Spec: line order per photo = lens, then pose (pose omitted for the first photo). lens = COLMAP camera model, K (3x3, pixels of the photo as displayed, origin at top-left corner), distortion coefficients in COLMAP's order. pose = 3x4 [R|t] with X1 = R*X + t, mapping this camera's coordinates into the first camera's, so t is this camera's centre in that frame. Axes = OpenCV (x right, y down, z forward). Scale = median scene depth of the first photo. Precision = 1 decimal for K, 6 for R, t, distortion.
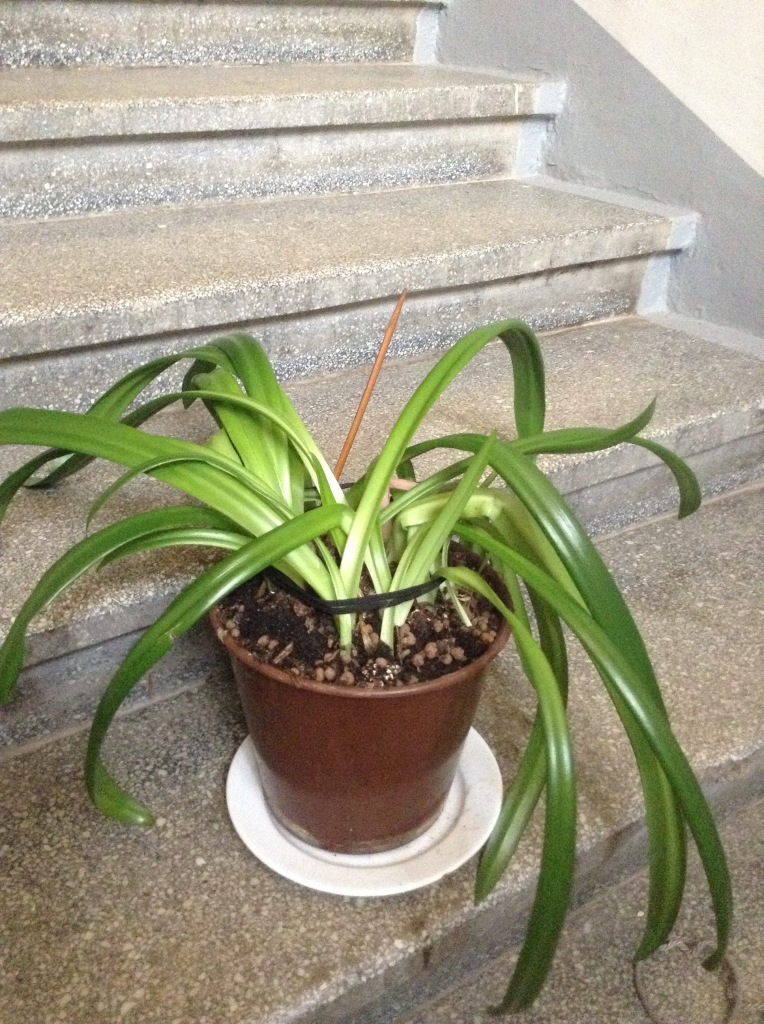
lens RADIAL K [[1208.2, 0, 382.1], [0, 1208.2, 511.7], [0, 0, 1]] dist [-0.014169, 0.000000]
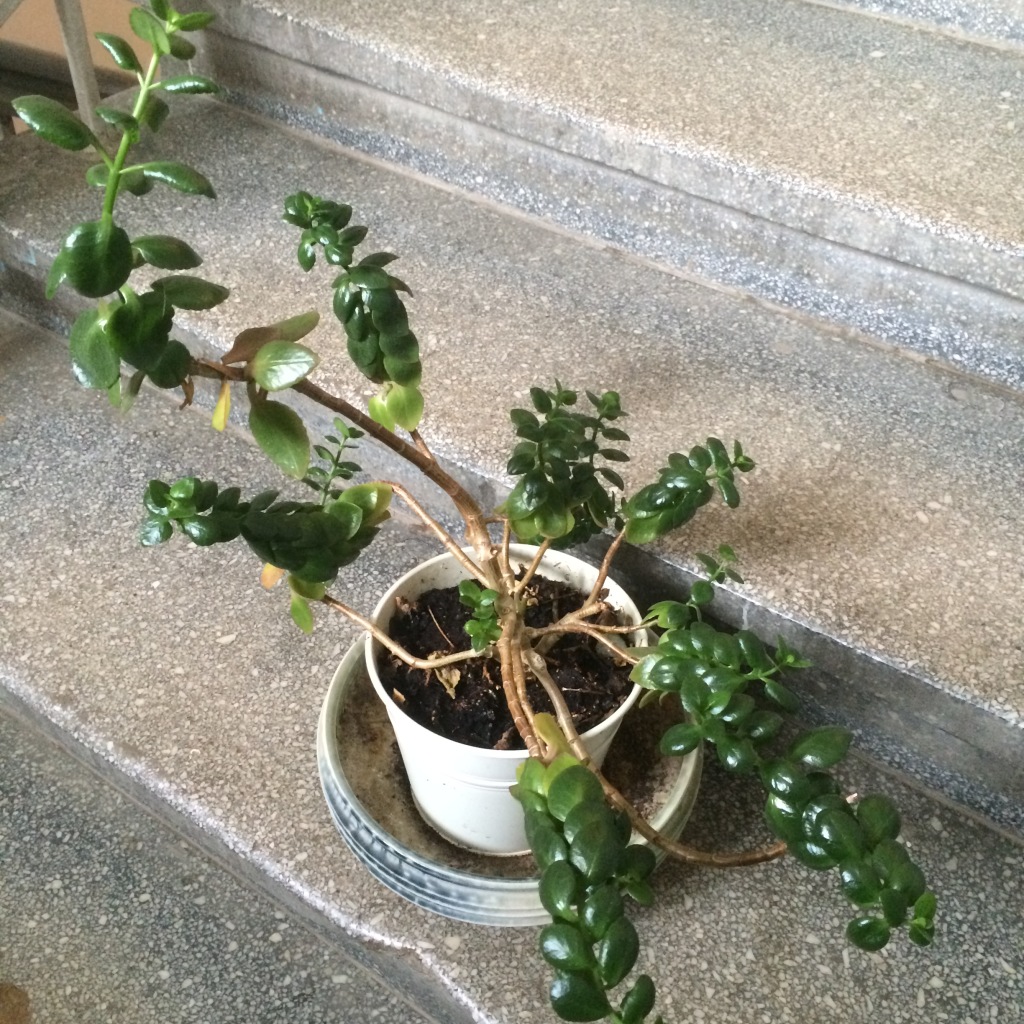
lens RADIAL K [[1489.4, 0, 512.3], [0, 1489.4, 511.9], [0, 0, 1]] dist [0.029675, 0.000000]
pose [[0.212549, 0.584723, -0.782893, 0.793649], [-0.360069, 0.791689, 0.493536, -0.469782], [0.908390, 0.176995, 0.378814, 0.604796]]
